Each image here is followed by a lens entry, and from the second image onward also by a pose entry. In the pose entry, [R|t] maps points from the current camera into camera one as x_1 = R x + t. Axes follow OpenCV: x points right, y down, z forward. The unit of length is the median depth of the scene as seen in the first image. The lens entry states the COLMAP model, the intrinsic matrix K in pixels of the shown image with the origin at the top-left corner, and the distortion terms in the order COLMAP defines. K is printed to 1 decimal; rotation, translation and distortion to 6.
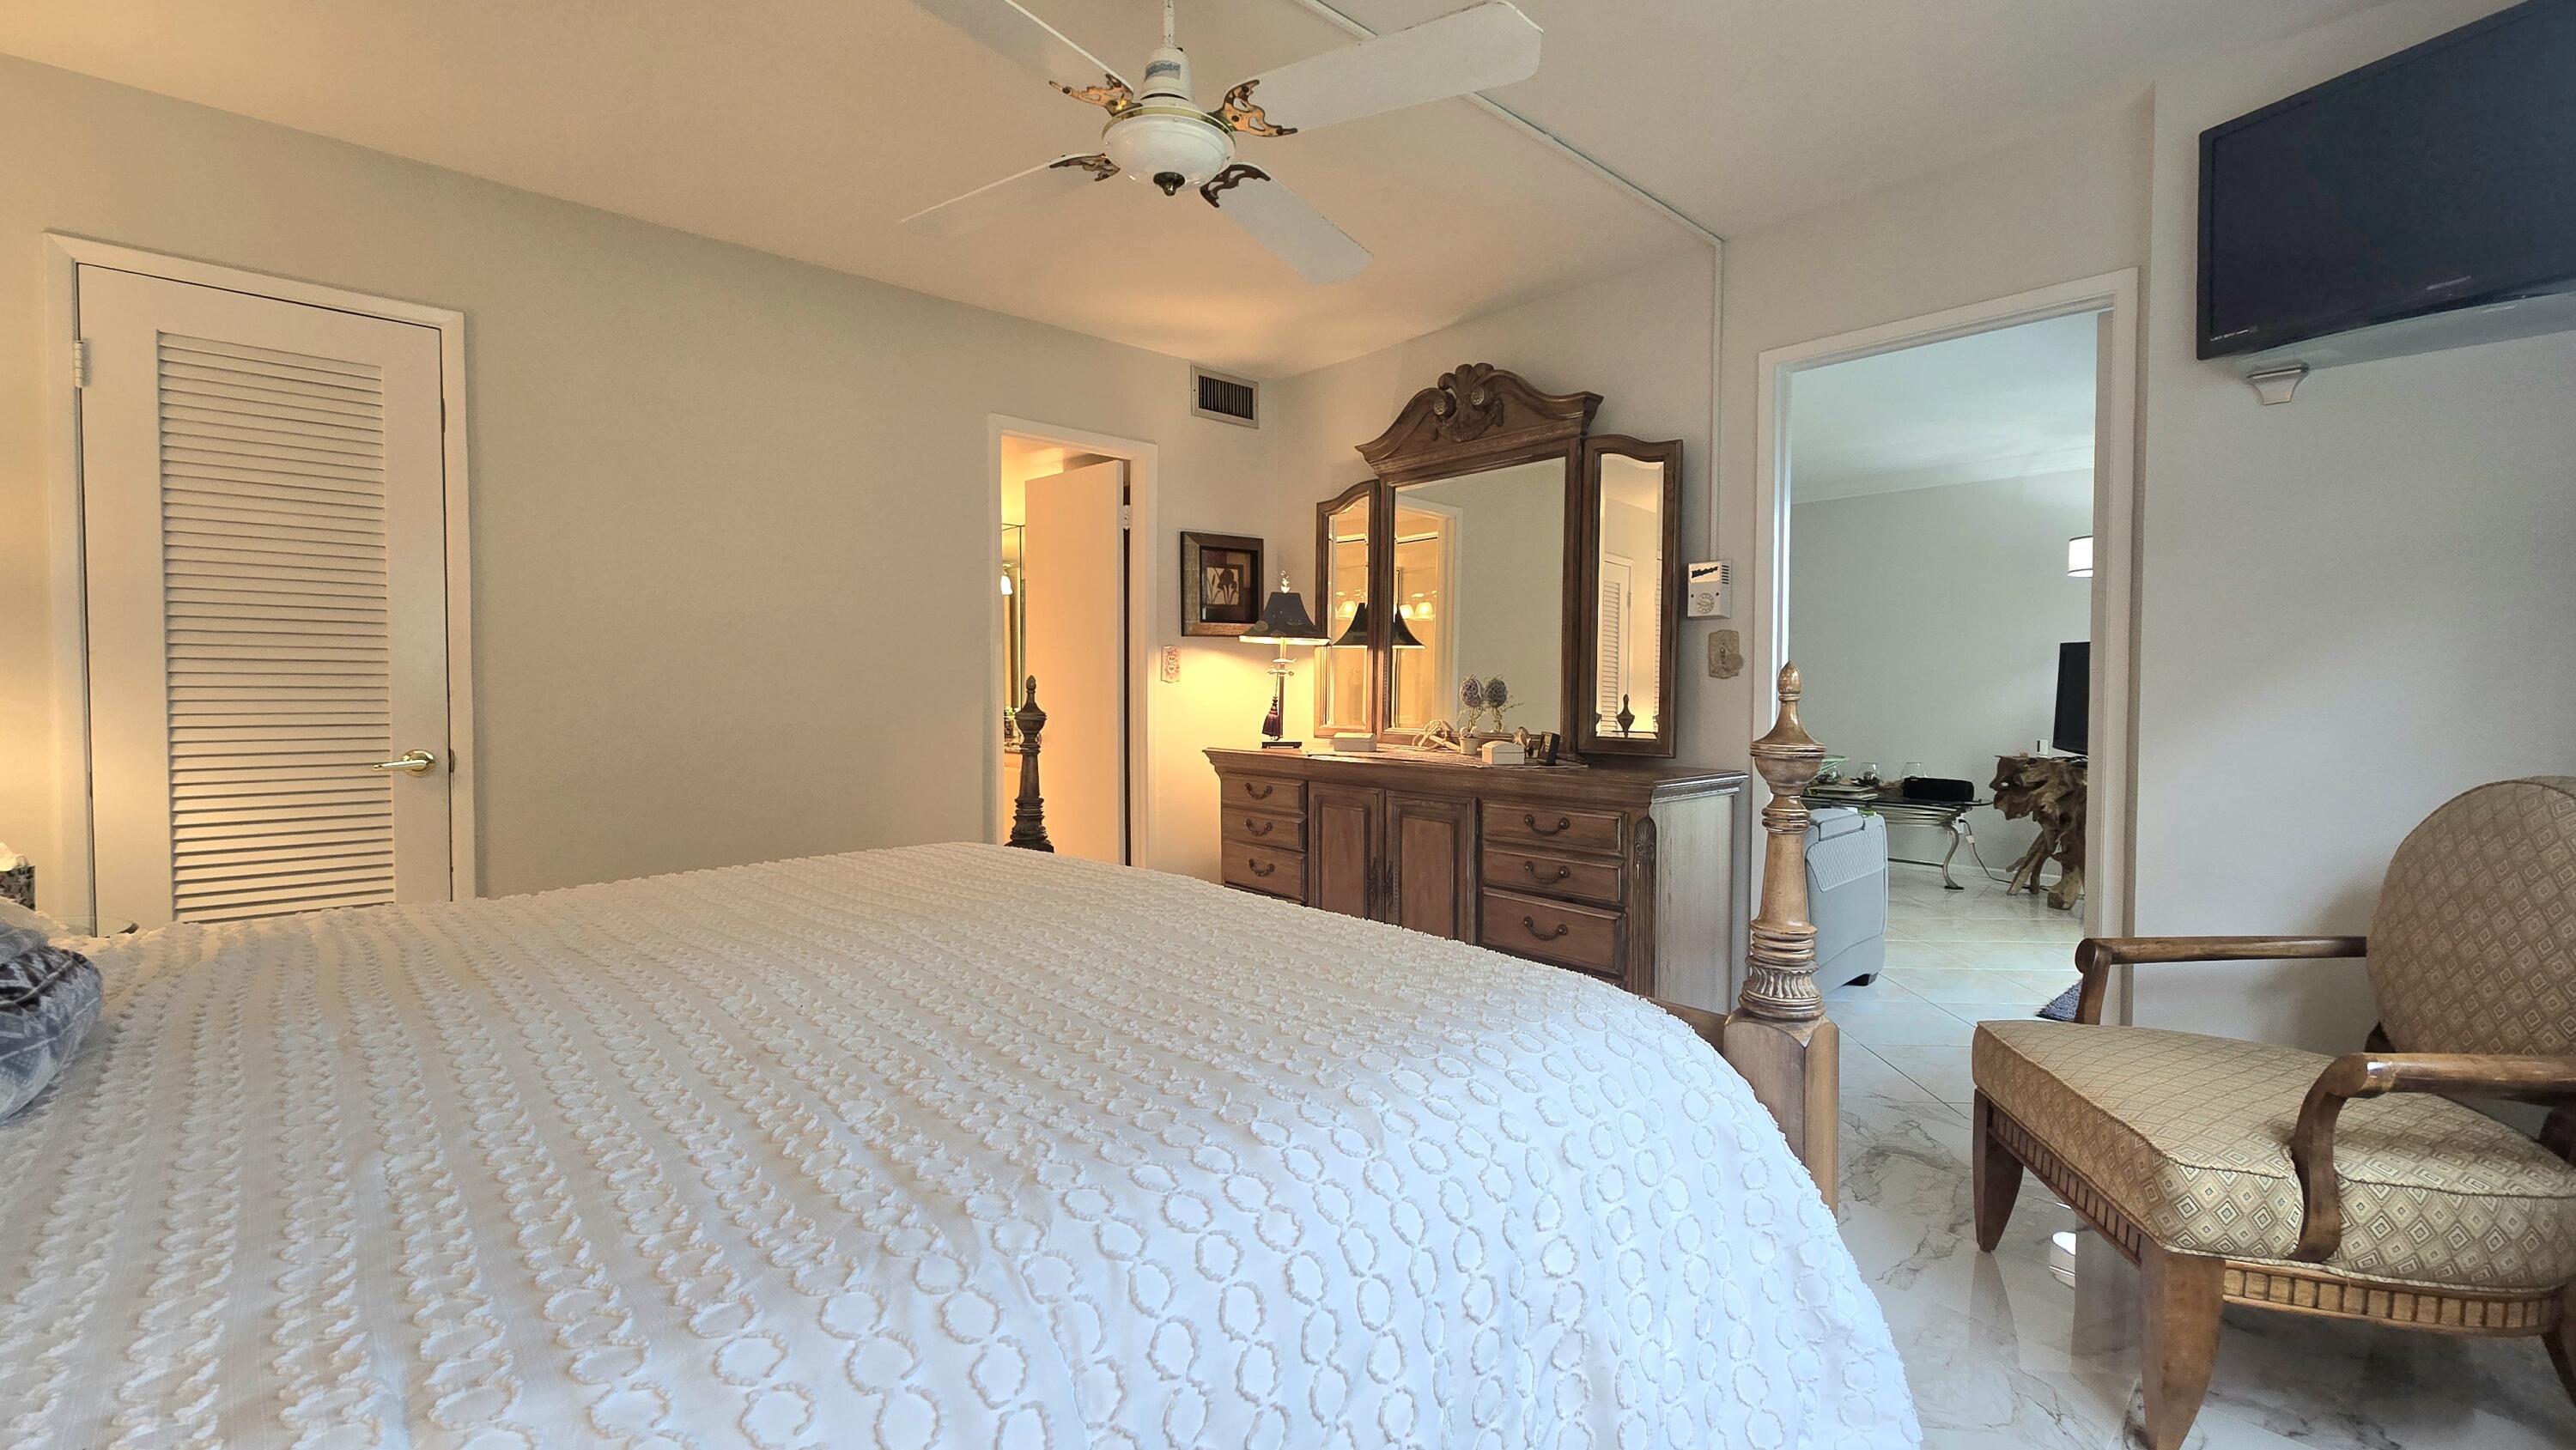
lens RADIAL K [[1054.6, 0, 1280.4], [0, 1054.6, 716.0], [0, 0, 1]] dist [-0.002477, -0.000097]
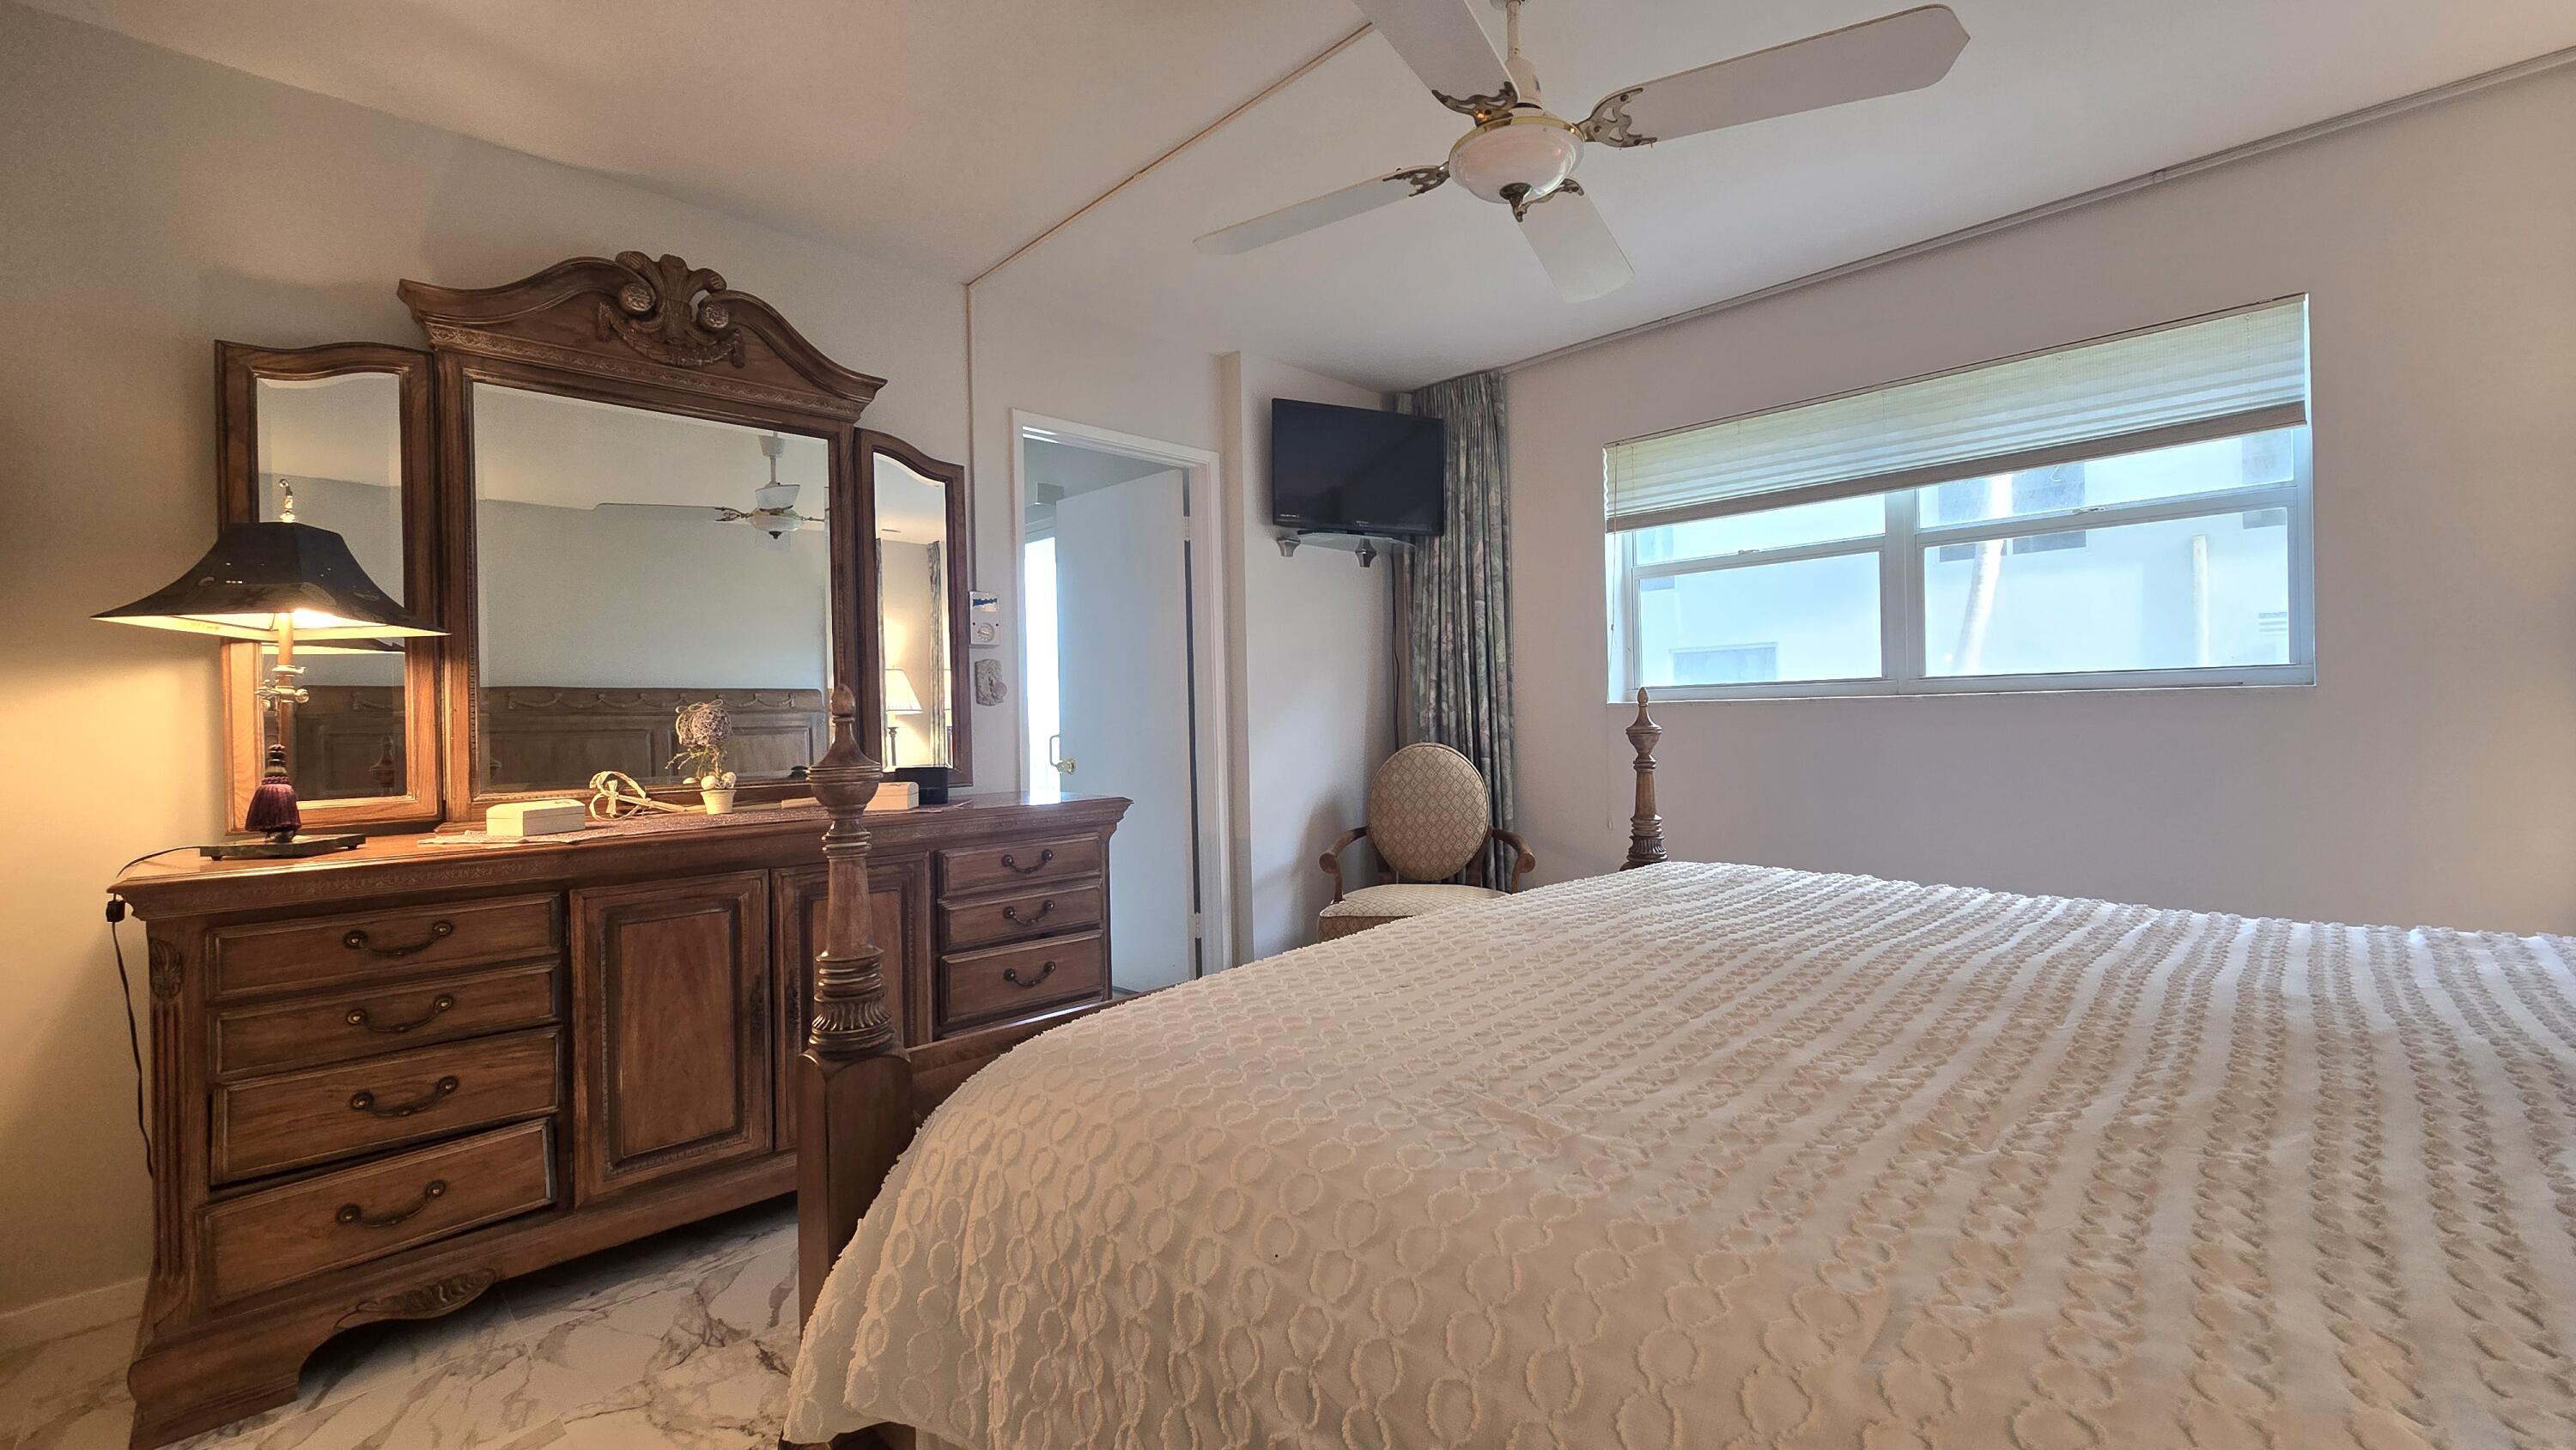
lens RADIAL K [[1054.6, 0, 1280.4], [0, 1054.6, 716.0], [0, 0, 1]] dist [-0.002477, -0.000097]
pose [[-0.045443, -0.002634, 0.998963, -0.587694], [0.047458, 0.998862, 0.004792, -0.015463], [-0.997839, 0.047626, -0.045266, 0.702937]]
